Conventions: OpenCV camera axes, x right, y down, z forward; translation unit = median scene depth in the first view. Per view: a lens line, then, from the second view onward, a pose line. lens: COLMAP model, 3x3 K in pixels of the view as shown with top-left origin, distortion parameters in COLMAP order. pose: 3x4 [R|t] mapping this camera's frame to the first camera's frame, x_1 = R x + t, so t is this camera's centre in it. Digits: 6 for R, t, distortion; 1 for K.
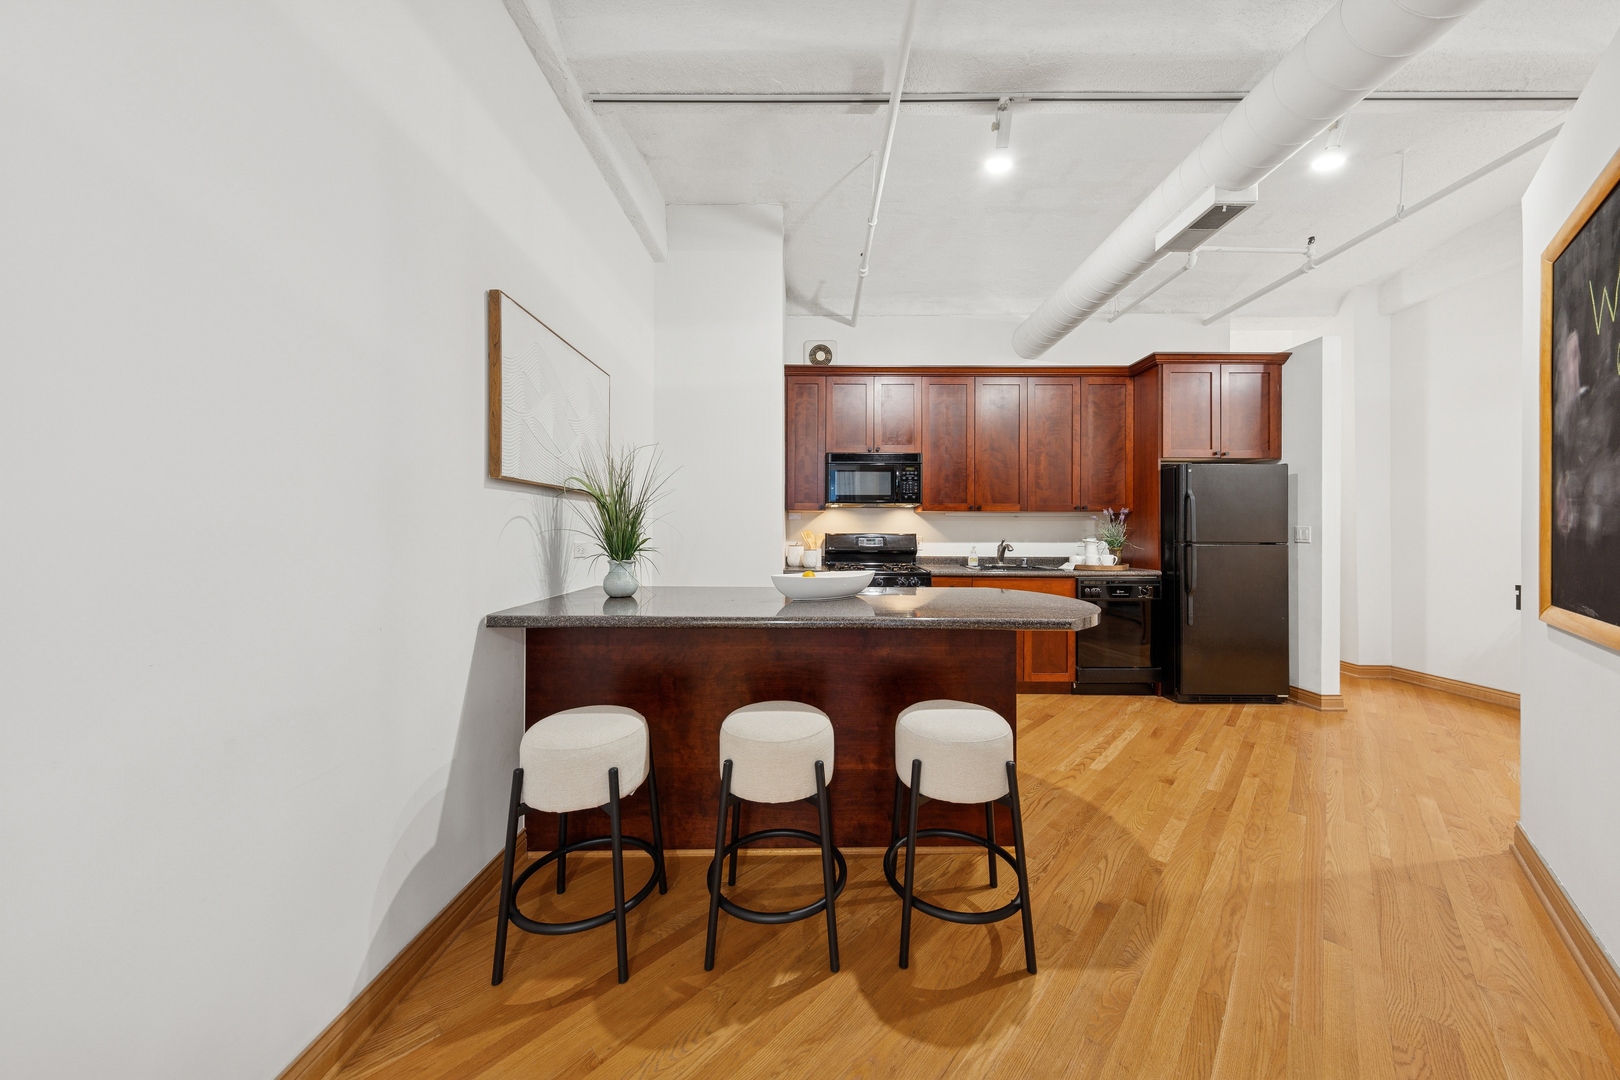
lens RADIAL K [[520.5, 0, 813.1], [0, 520.5, 535.4], [0, 0, 1]] dist [0.003704, -0.000262]
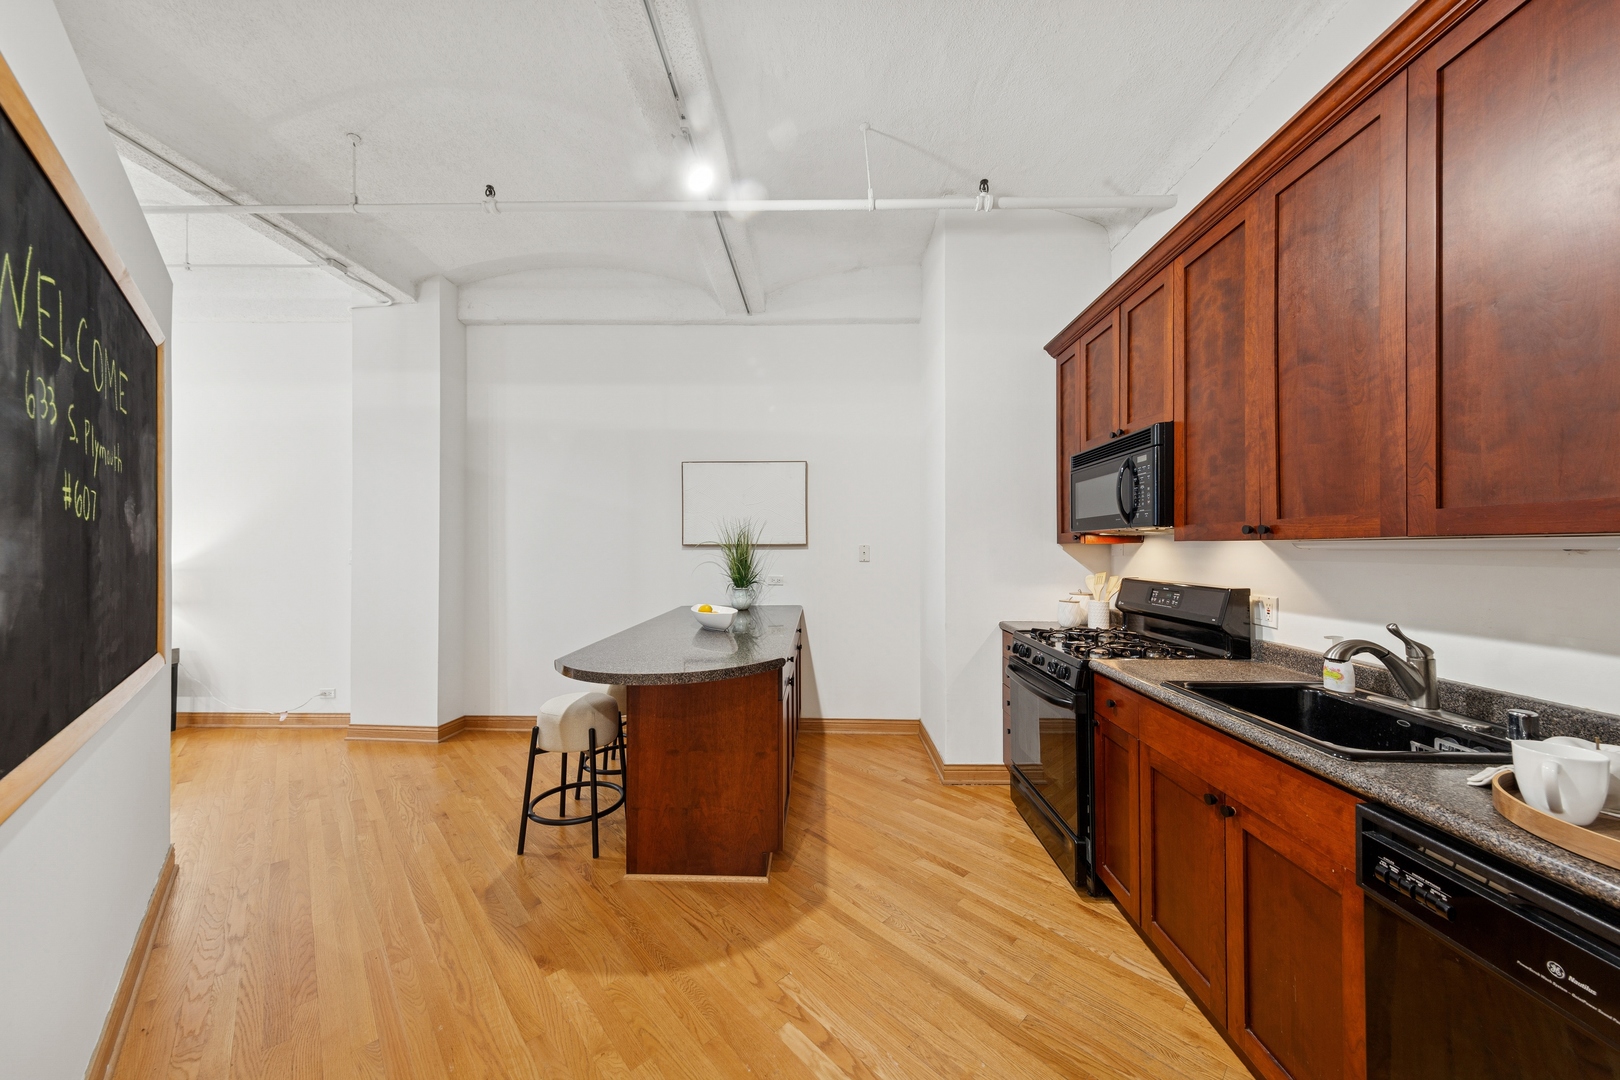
lens RADIAL K [[551.5, 0, 809.2], [0, 551.5, 547.6], [0, 0, 1]] dist [0.001316, 0.000055]
pose [[-0.035430, -0.002144, -0.999370, 1.079406], [-0.002428, 0.999995, -0.002060, -0.058138], [0.999369, 0.002354, -0.035435, 1.004023]]
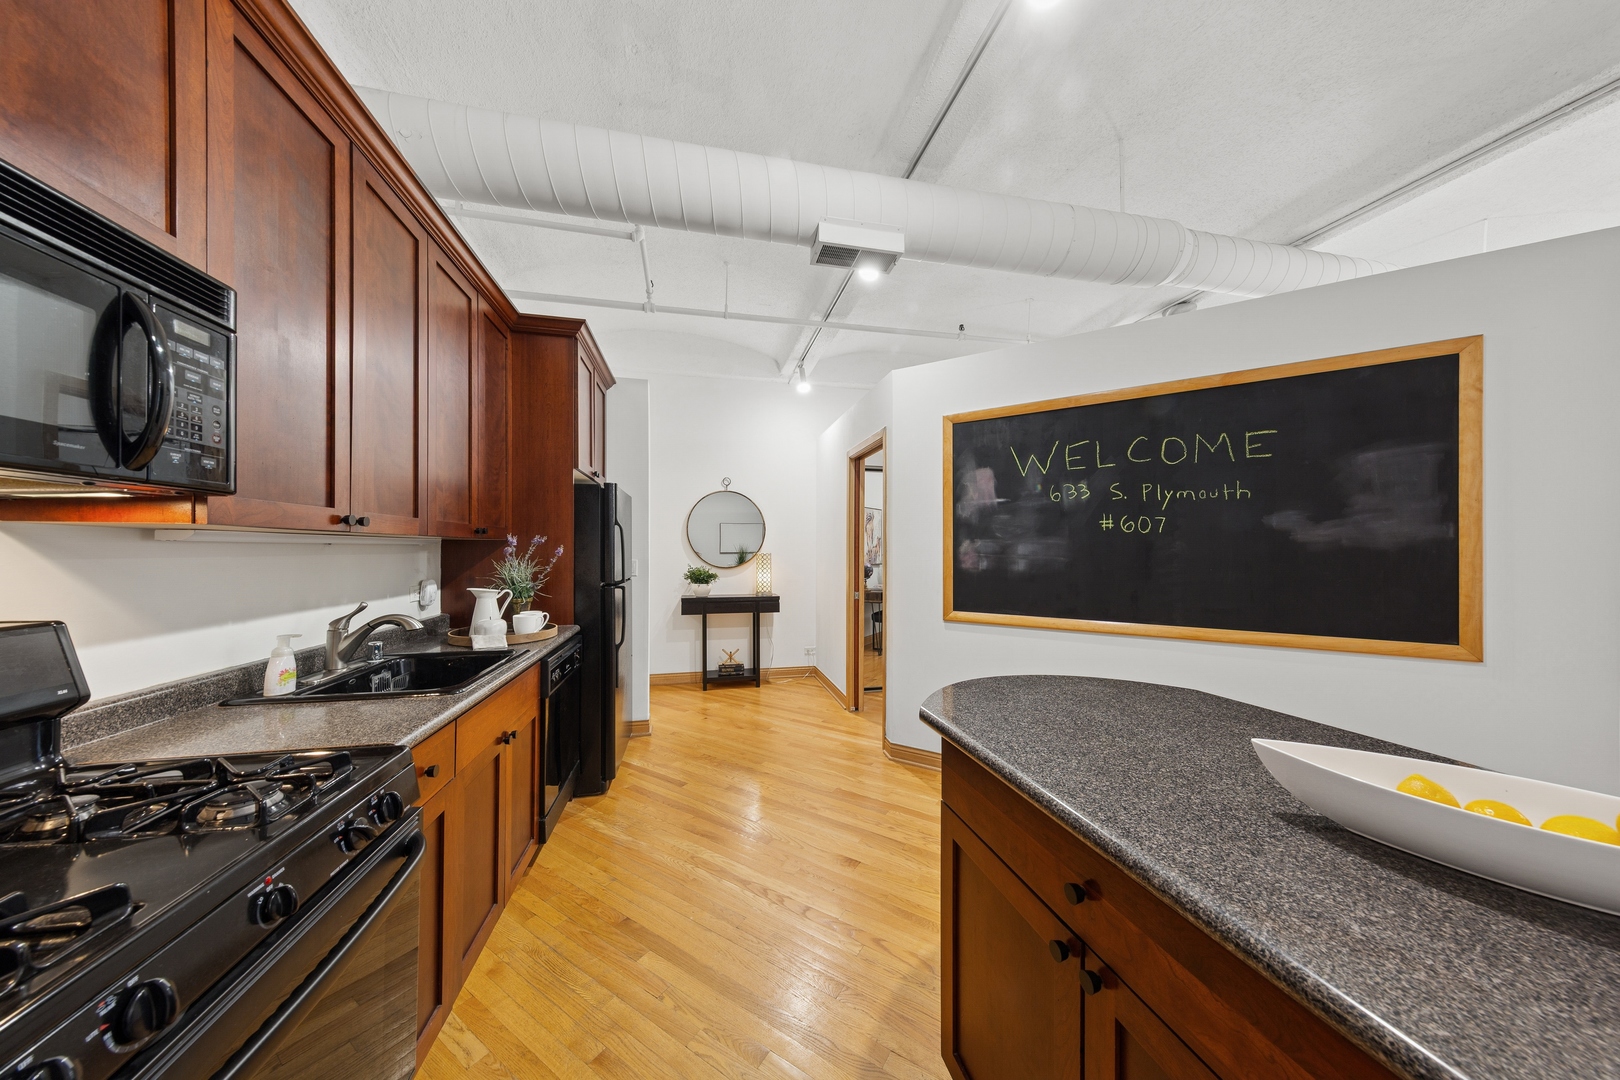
lens RADIAL K [[520.5, 0, 815.8], [0, 520.5, 548.2], [0, 0, 1]] dist [0.003704, -0.000262]
pose [[-0.225152, 0.006220, 0.974304, -0.151380], [0.002853, 0.999980, -0.005725, -0.045701], [-0.974320, 0.001490, -0.225165, 1.137408]]
